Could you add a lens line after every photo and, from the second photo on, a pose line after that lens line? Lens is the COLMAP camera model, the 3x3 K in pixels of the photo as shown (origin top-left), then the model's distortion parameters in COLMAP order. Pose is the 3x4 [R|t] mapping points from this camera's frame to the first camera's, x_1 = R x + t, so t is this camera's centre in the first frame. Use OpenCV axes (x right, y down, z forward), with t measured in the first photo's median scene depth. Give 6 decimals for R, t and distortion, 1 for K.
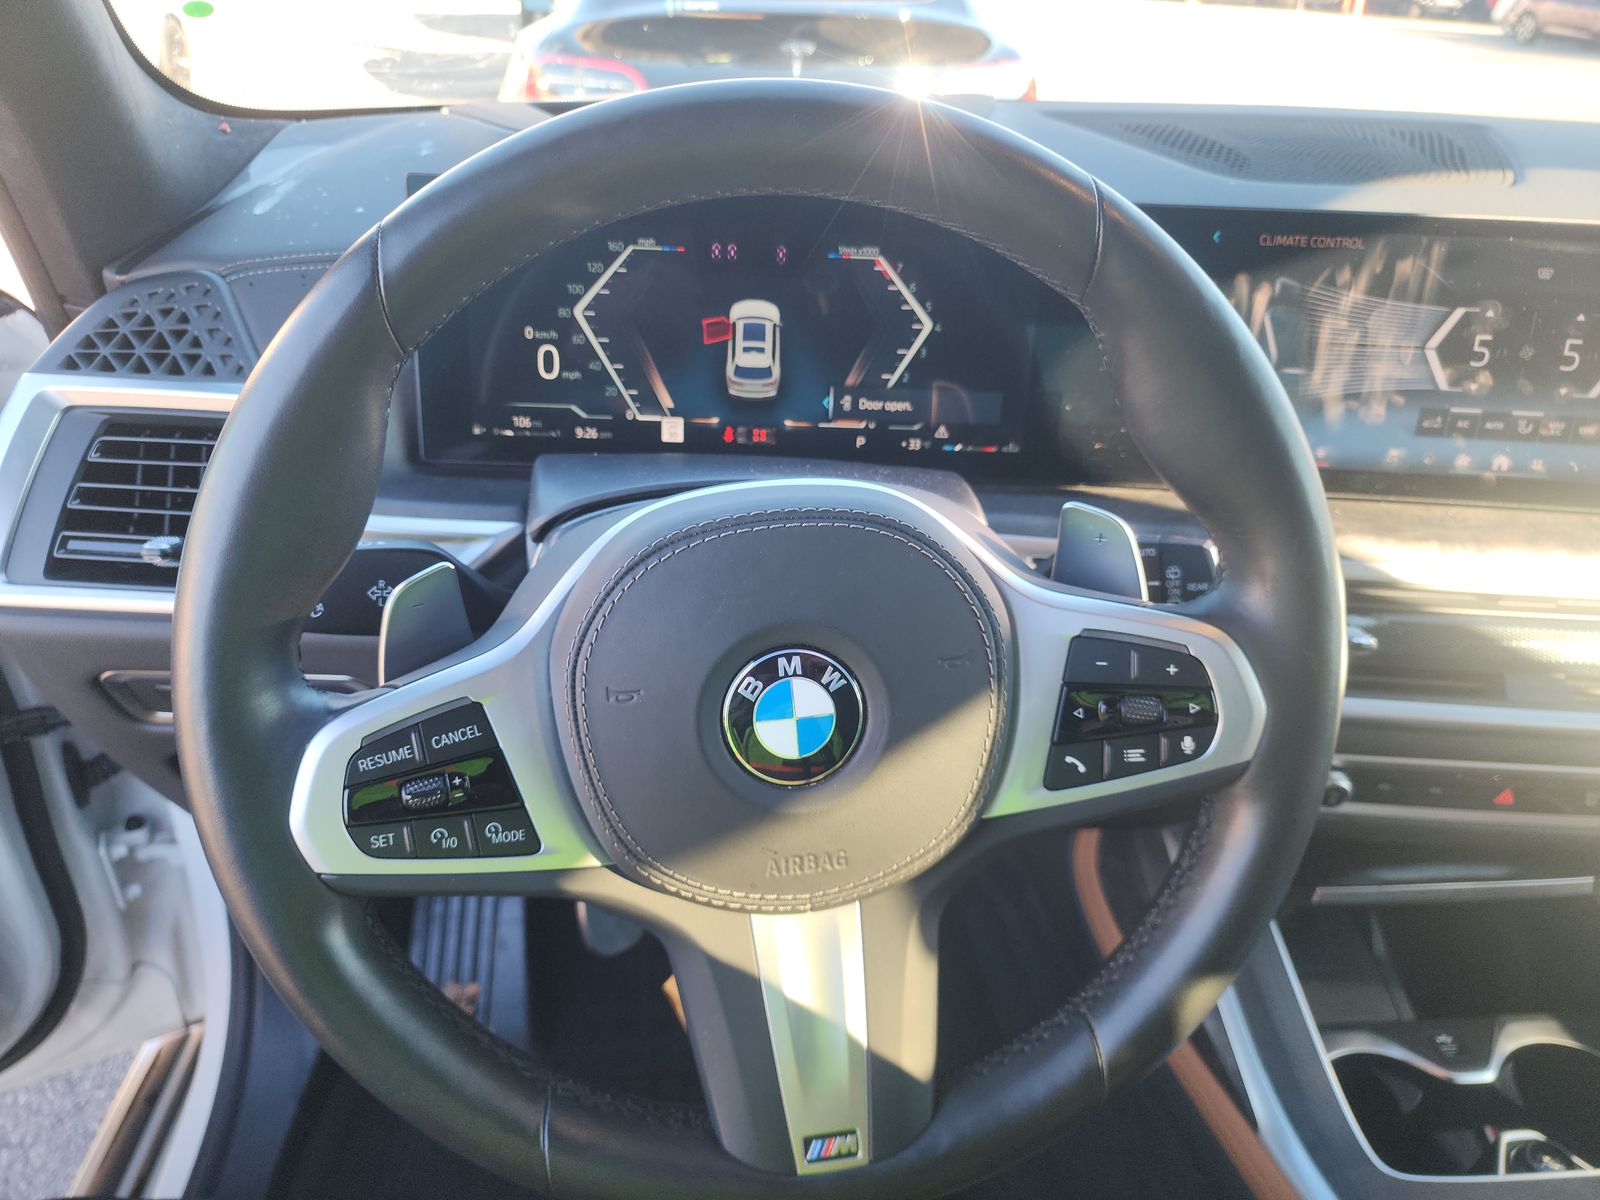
lens RADIAL K [[1067.2, 0, 796.7], [0, 1067.2, 581.8], [0, 0, 1]] dist [0.073030, -0.045117]
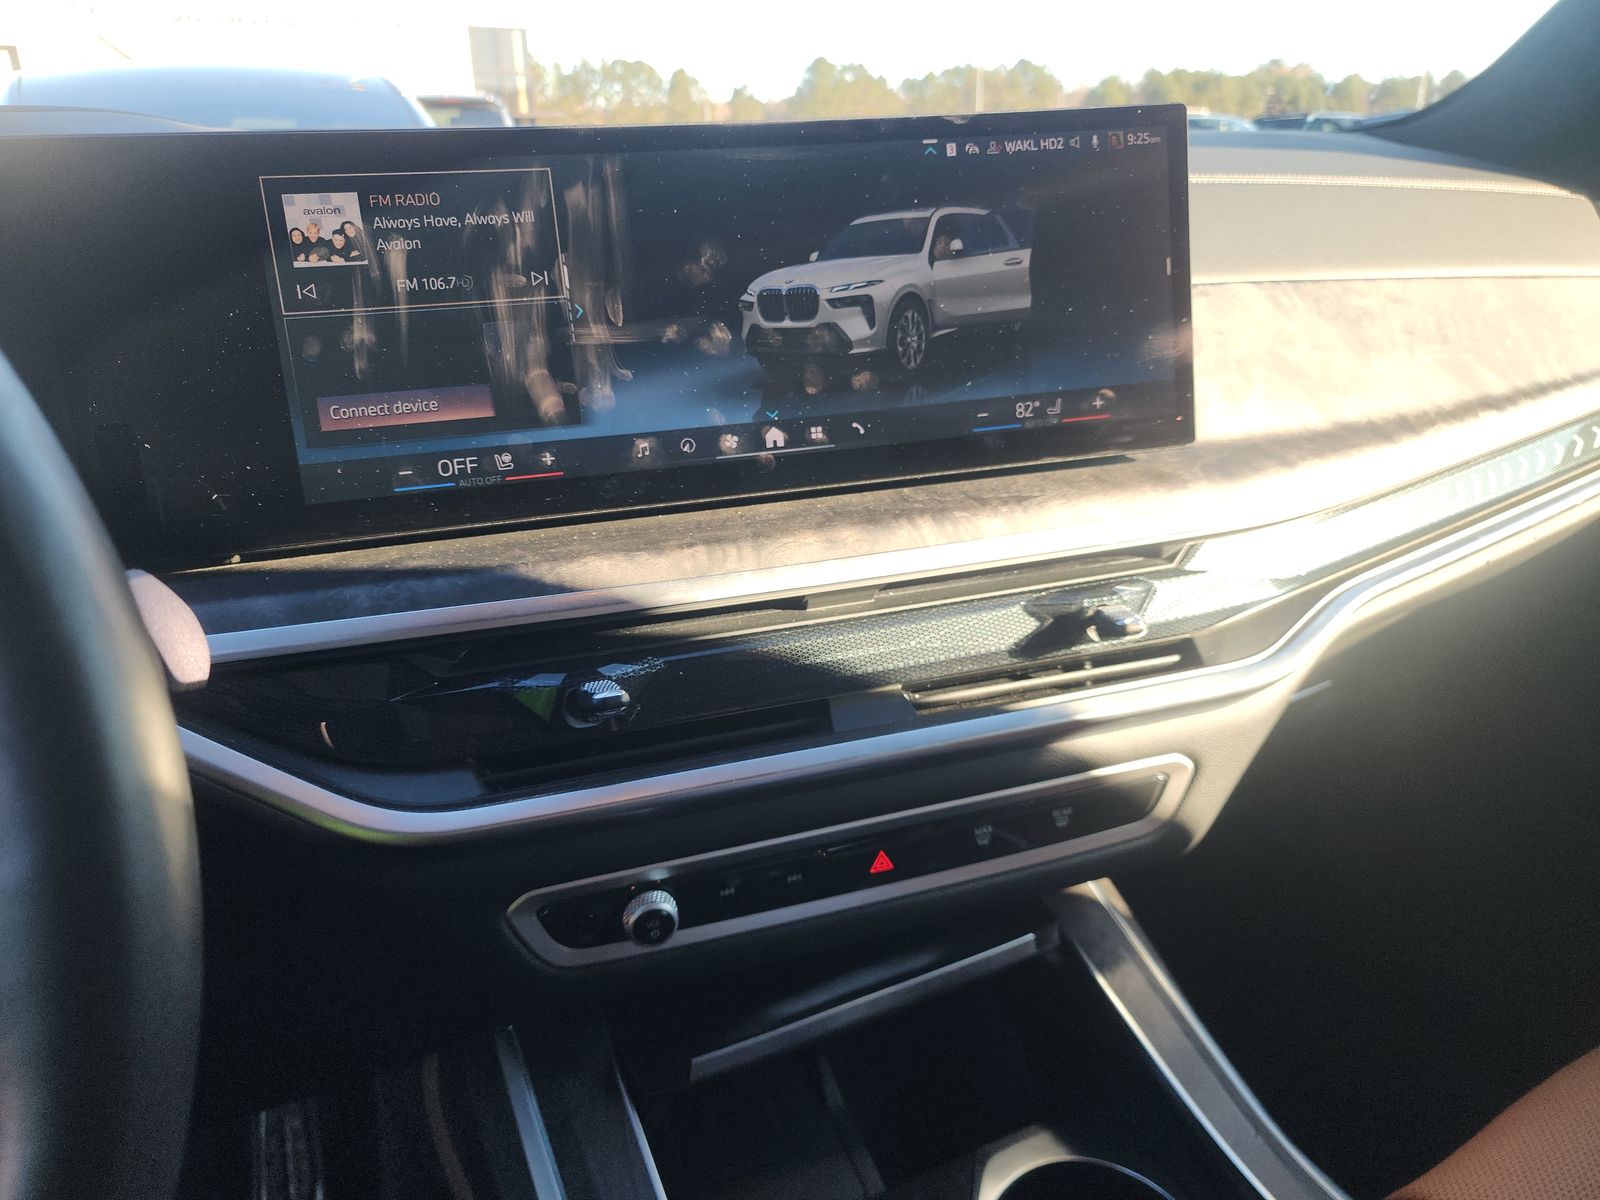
lens RADIAL K [[1067.2, 0, 796.7], [0, 1067.2, 581.8], [0, 0, 1]] dist [0.073030, -0.045117]
pose [[0.940463, -0.178140, 0.289474, 0.373425], [0.216017, 0.970793, -0.104392, 0.065963], [-0.262422, 0.160708, 0.951476, 0.254998]]
